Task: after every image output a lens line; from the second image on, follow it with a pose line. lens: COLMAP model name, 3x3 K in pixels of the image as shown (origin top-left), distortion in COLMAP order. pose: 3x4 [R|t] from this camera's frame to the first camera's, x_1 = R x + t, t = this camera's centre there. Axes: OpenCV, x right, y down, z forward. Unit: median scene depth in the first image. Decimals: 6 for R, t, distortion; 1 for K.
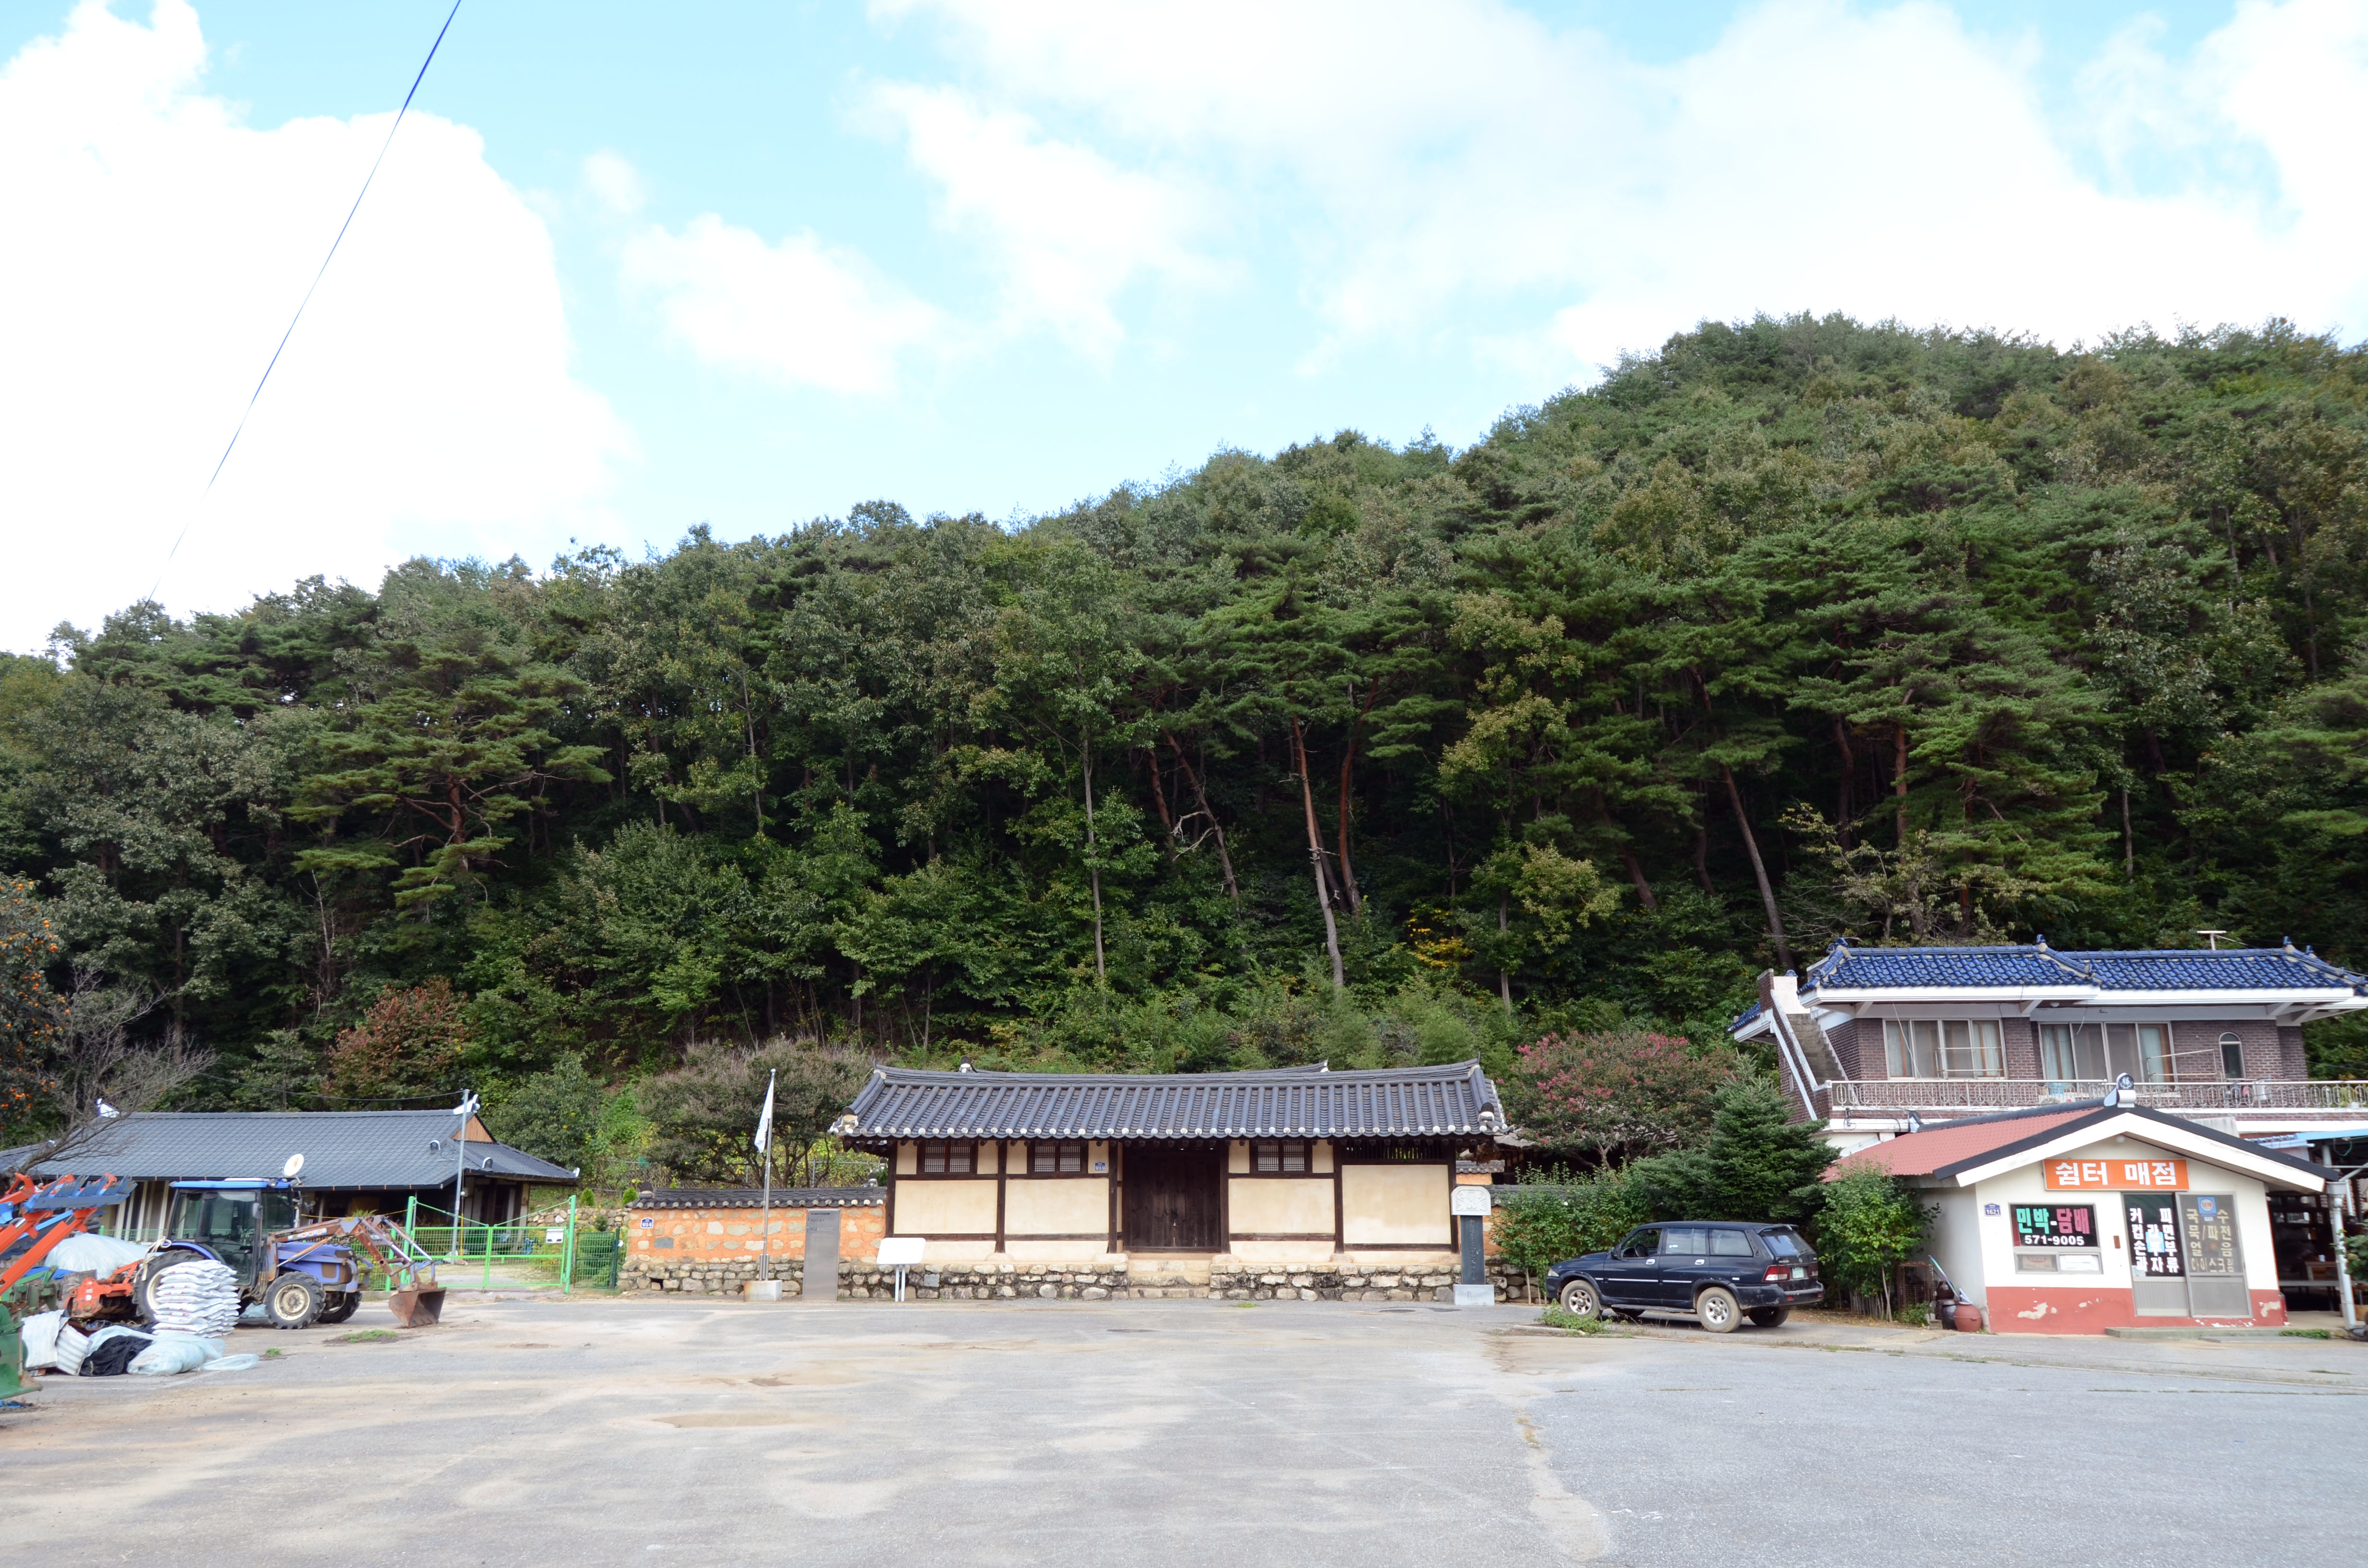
lens RADIAL K [[1987.5, 0, 1184.0], [0, 1987.5, 784.0], [0, 0, 1]] dist [0.072915, -0.096767]
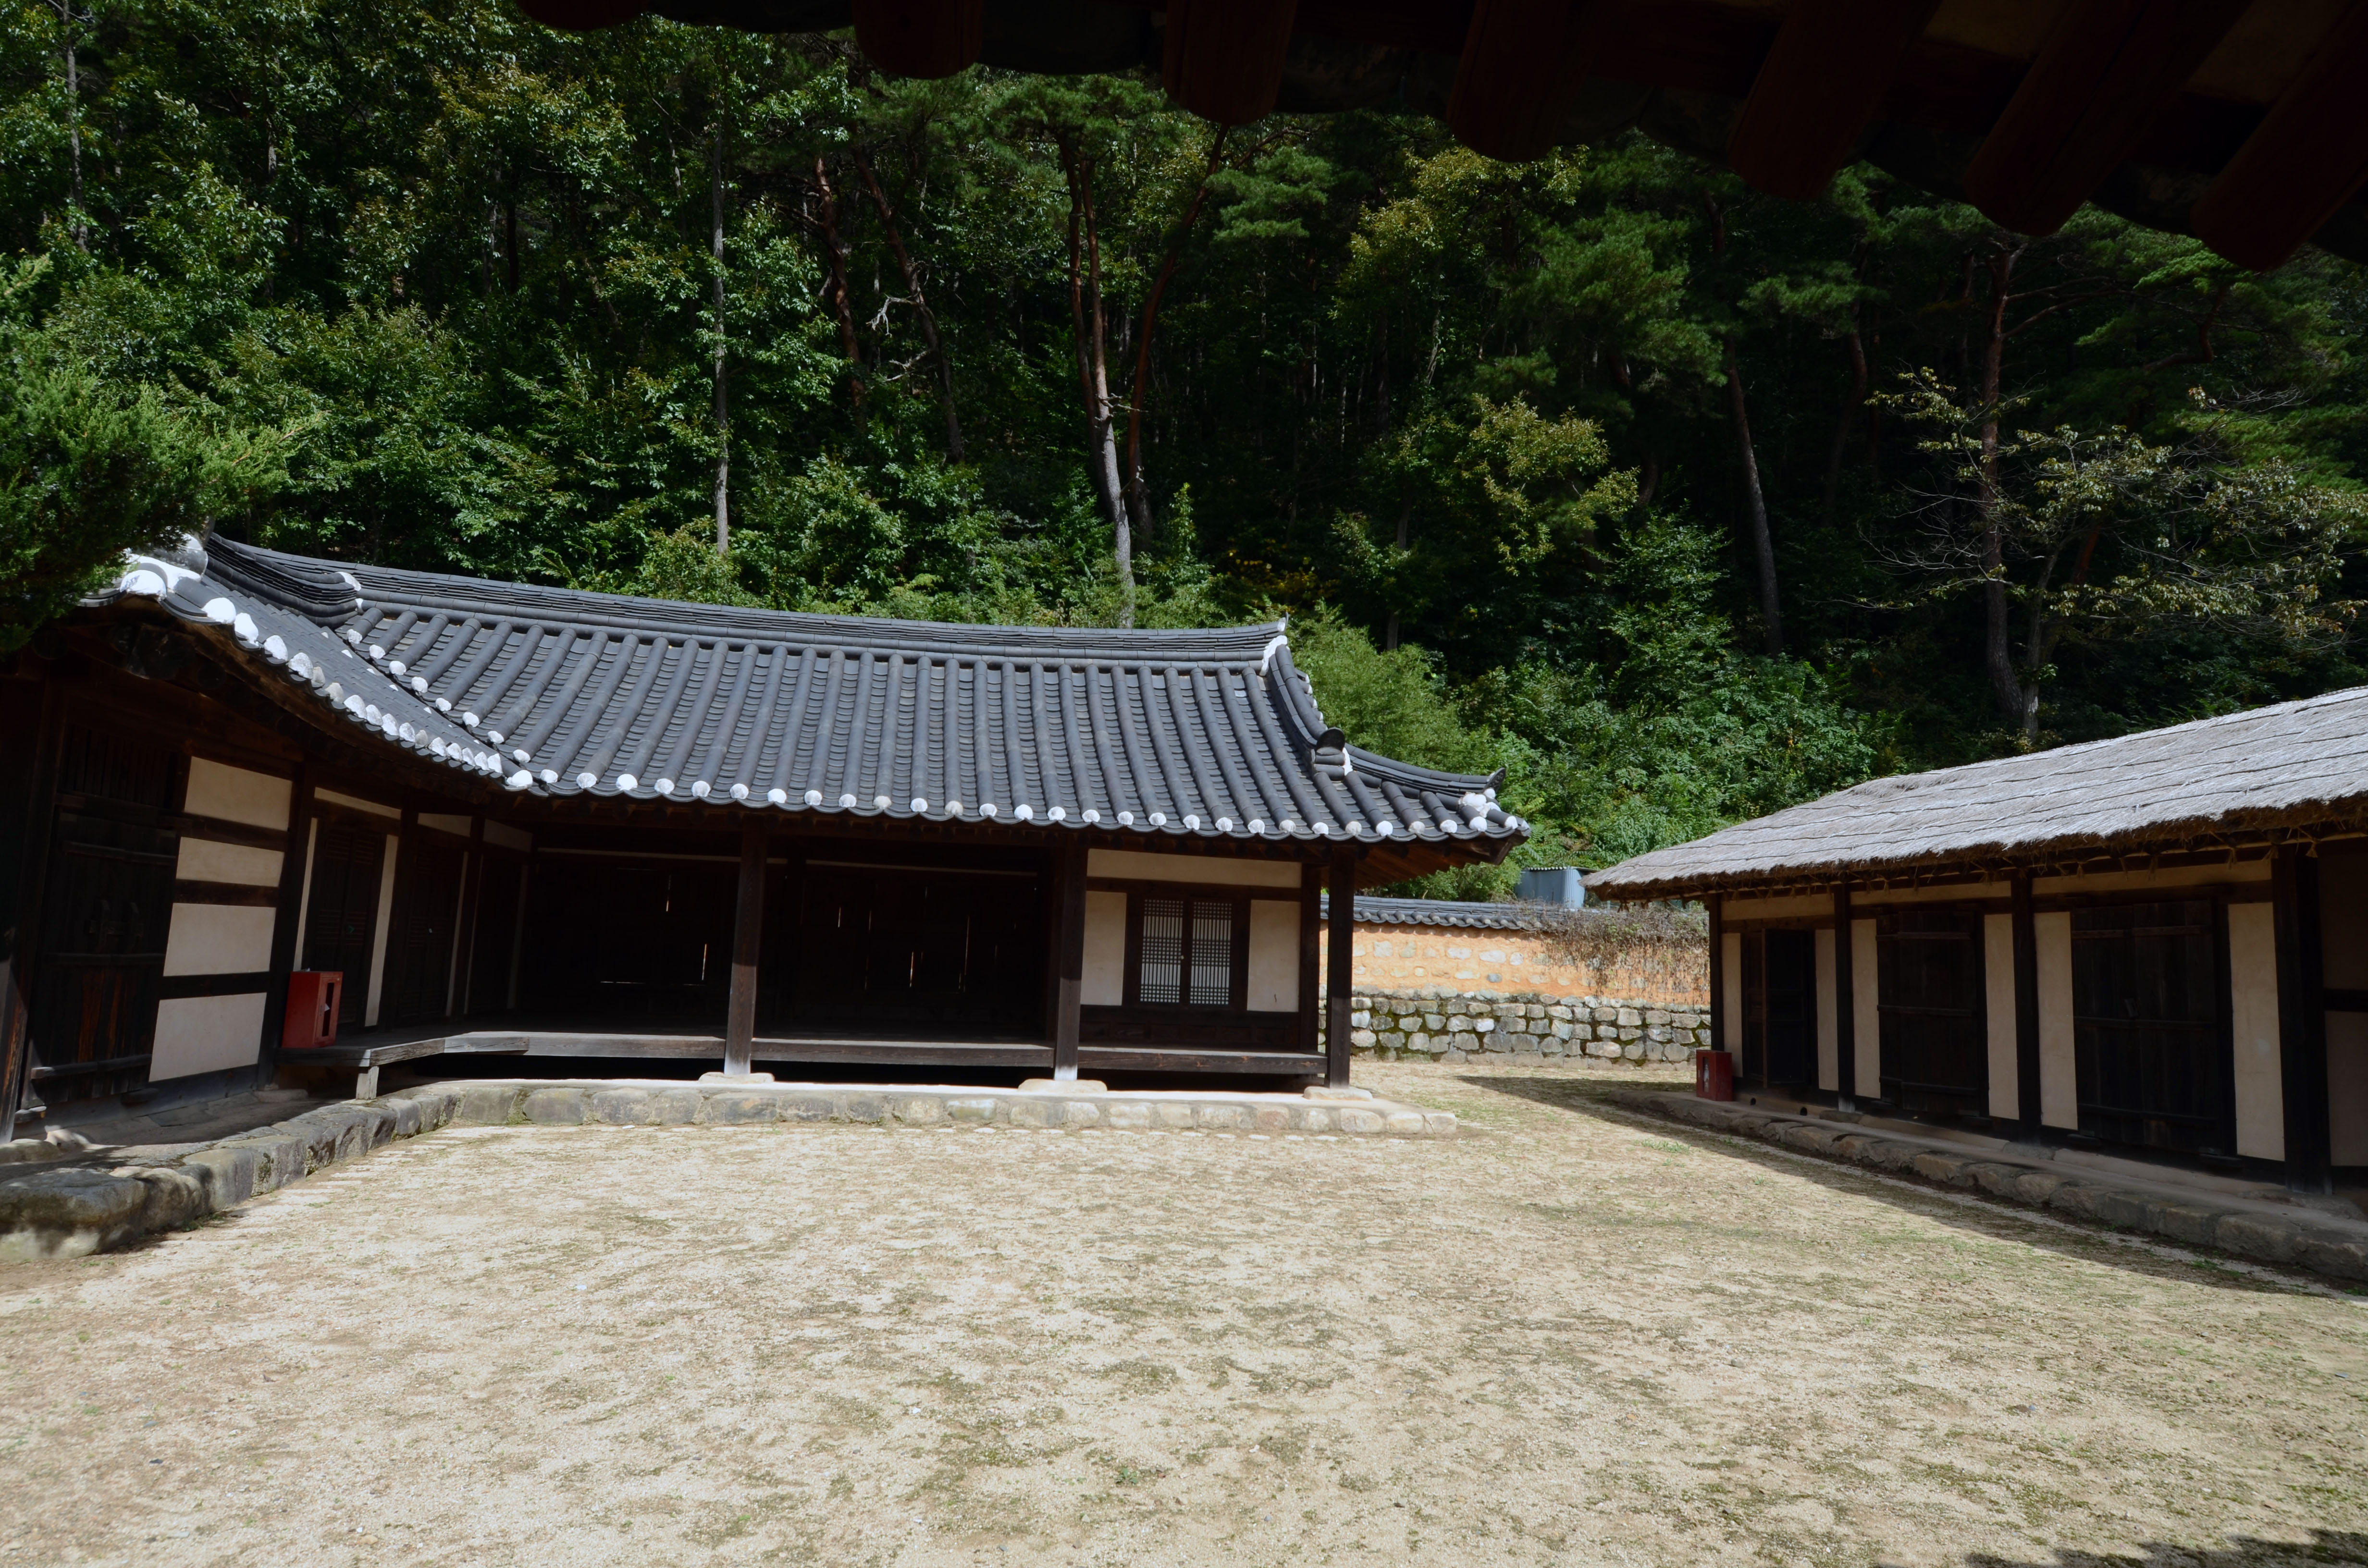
lens RADIAL K [[1395.2, 0, 1184.0], [0, 1395.2, 784.0], [0, 0, 1]] dist [0.061042, -0.068958]
pose [[0.970131, 0.073647, 0.231130, -0.001547], [-0.094796, 0.992134, 0.081757, 0.116674], [-0.223291, -0.101225, 0.969482, 0.588166]]
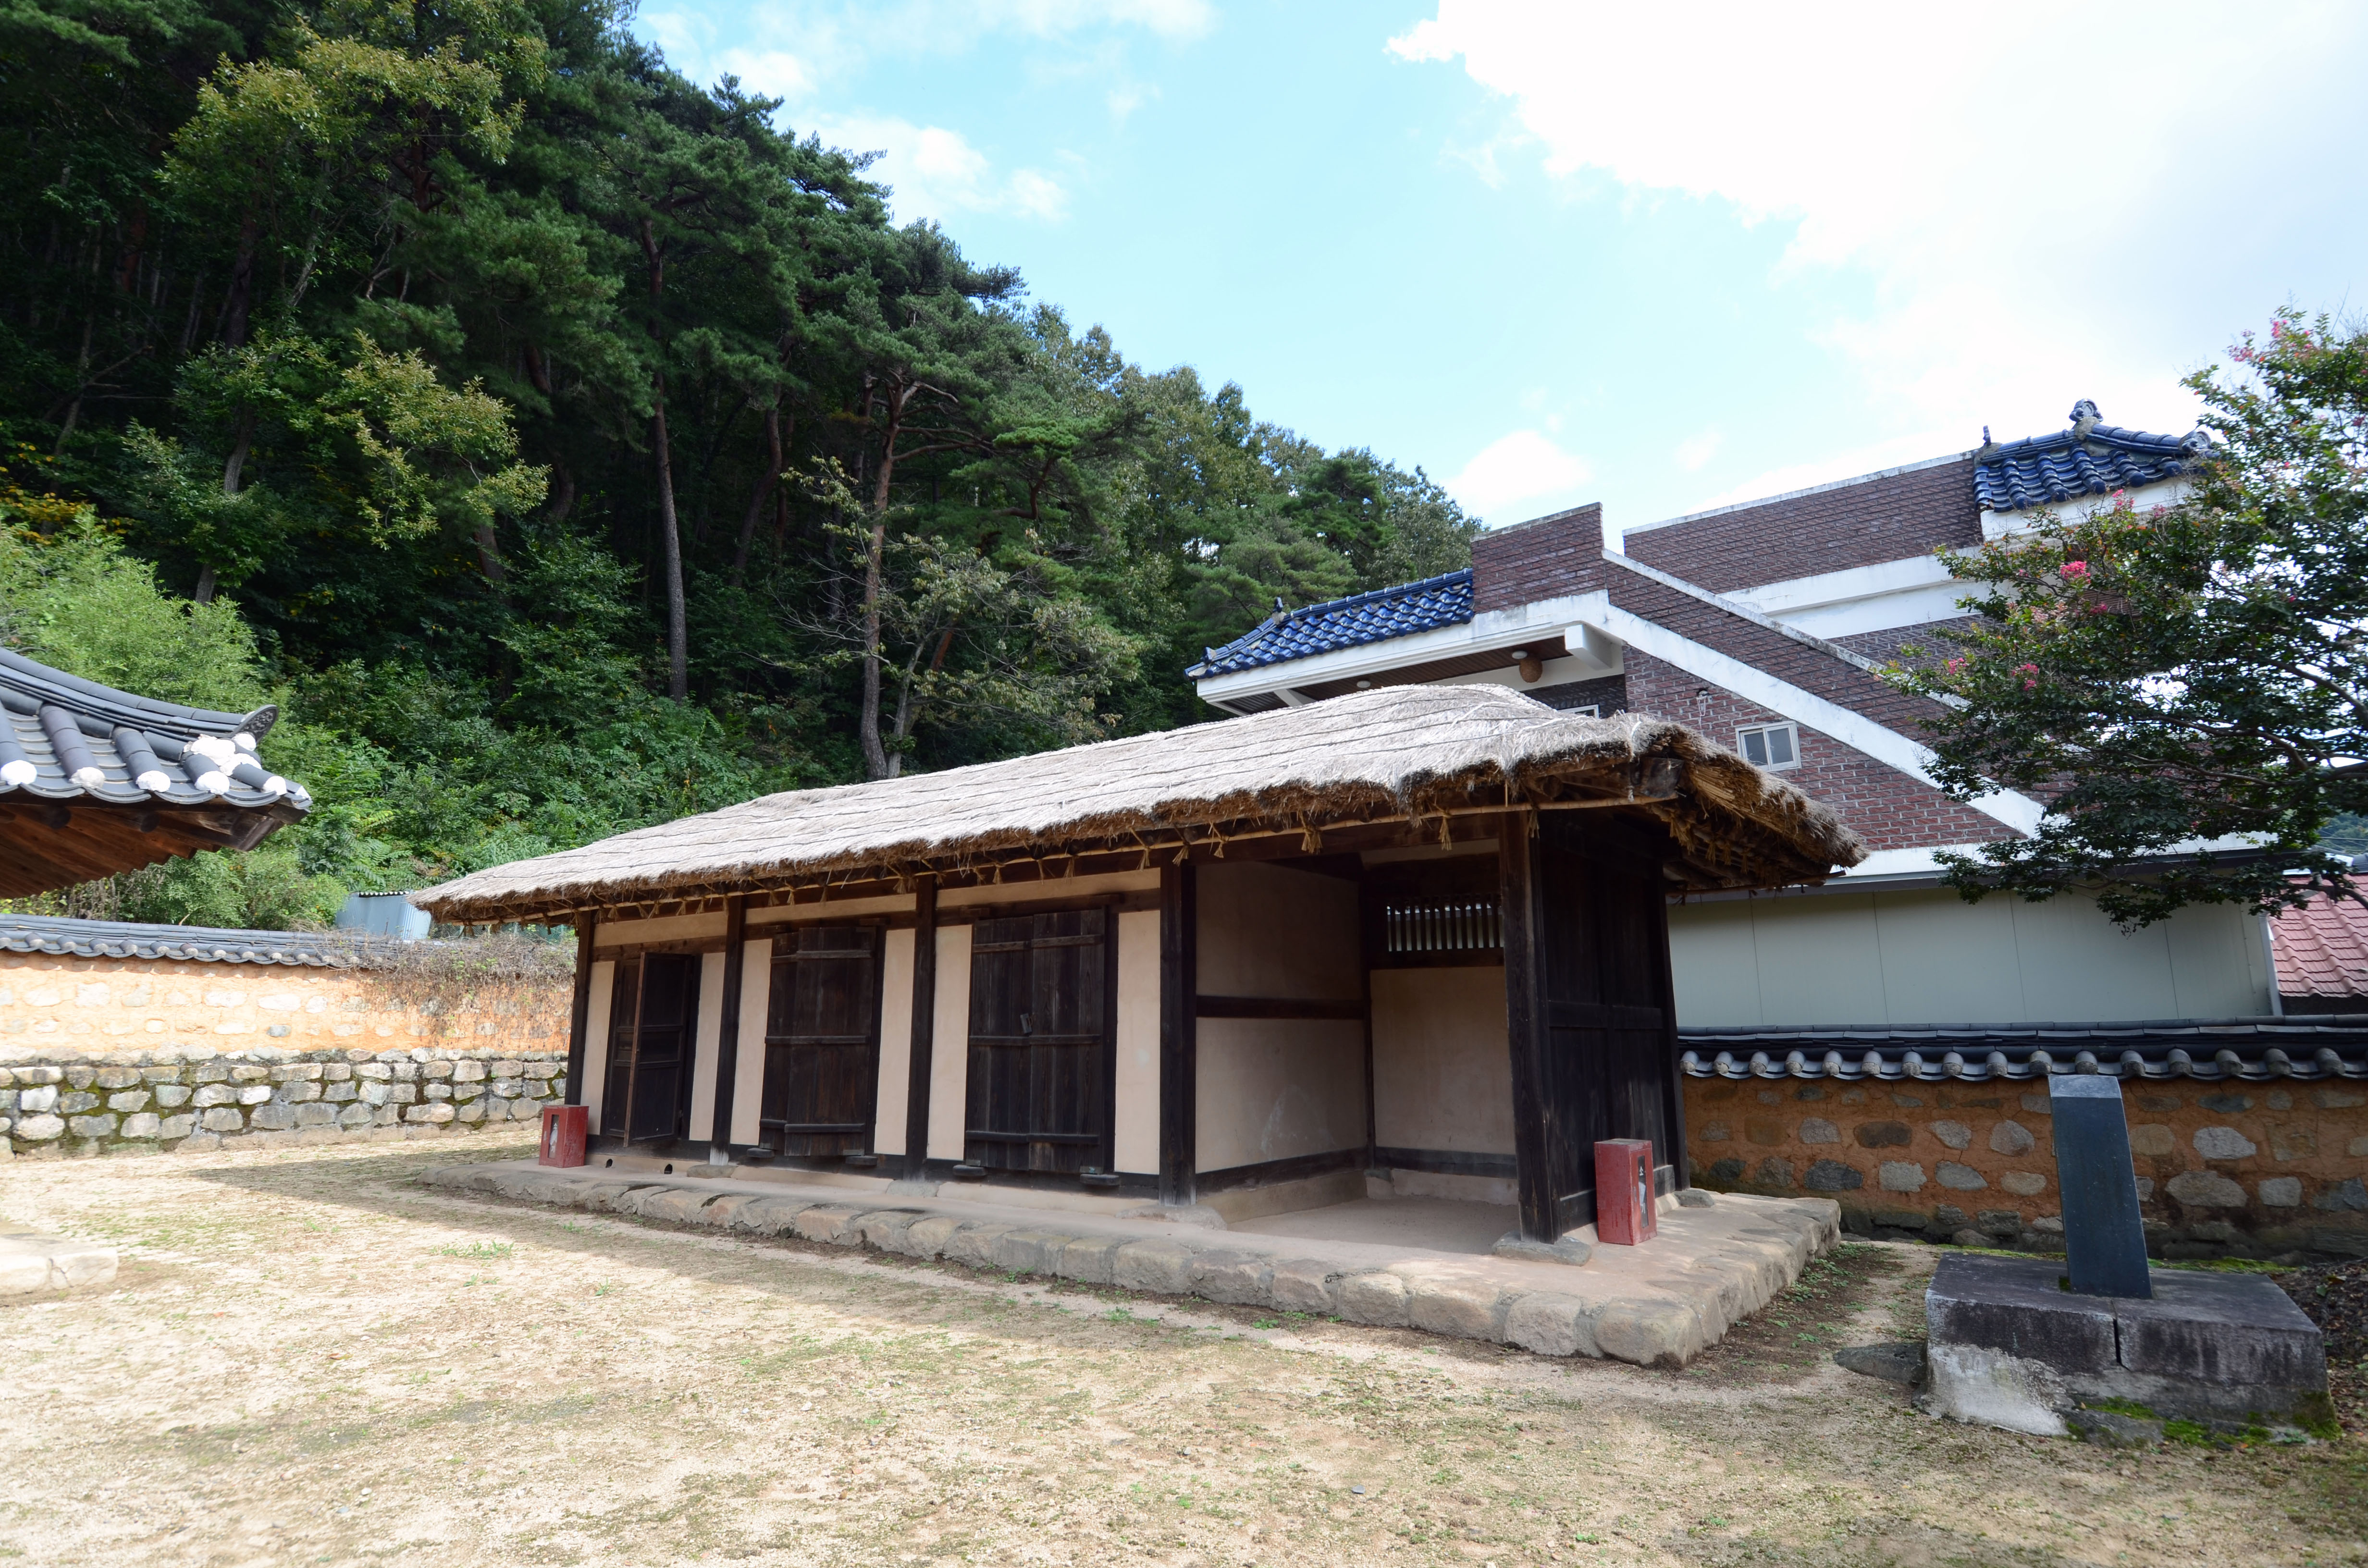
lens RADIAL K [[1225.3, 0, 1184.0], [0, 1225.3, 784.0], [0, 0, 1]] dist [0.044783, -0.050124]
pose [[0.507437, 0.170709, 0.844610, 0.033196], [-0.182096, 0.979287, -0.088528, 0.127865], [-0.842229, -0.108878, 0.528012, 0.634643]]
